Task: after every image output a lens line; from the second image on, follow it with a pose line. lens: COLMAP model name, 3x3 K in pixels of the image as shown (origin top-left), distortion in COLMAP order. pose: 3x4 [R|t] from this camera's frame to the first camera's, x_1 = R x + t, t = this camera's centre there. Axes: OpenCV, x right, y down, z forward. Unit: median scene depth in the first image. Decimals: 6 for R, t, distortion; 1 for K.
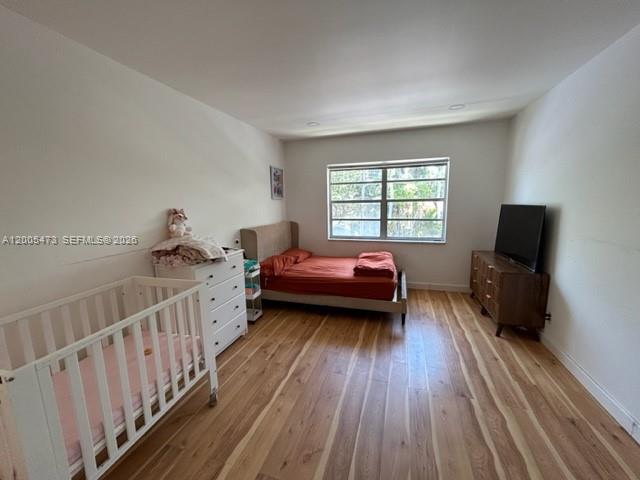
lens RADIAL K [[259.7, 0, 326.7], [0, 259.7, 240.6], [0, 0, 1]] dist [-0.001772, 0.000870]
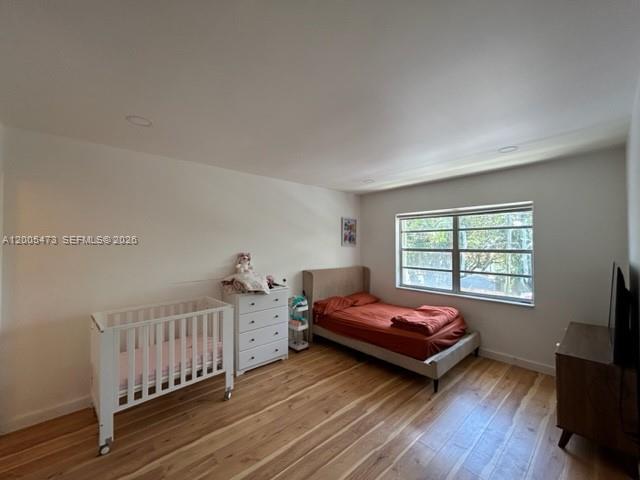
lens RADIAL K [[259.7, 0, 320.8], [0, 259.7, 243.5], [0, 0, 1]] dist [-0.001772, 0.000870]
pose [[0.864807, 0.018786, -0.501753, 0.348771], [-0.095194, 0.987310, -0.127107, -0.022462], [0.492998, 0.157687, 0.855621, -0.017039]]
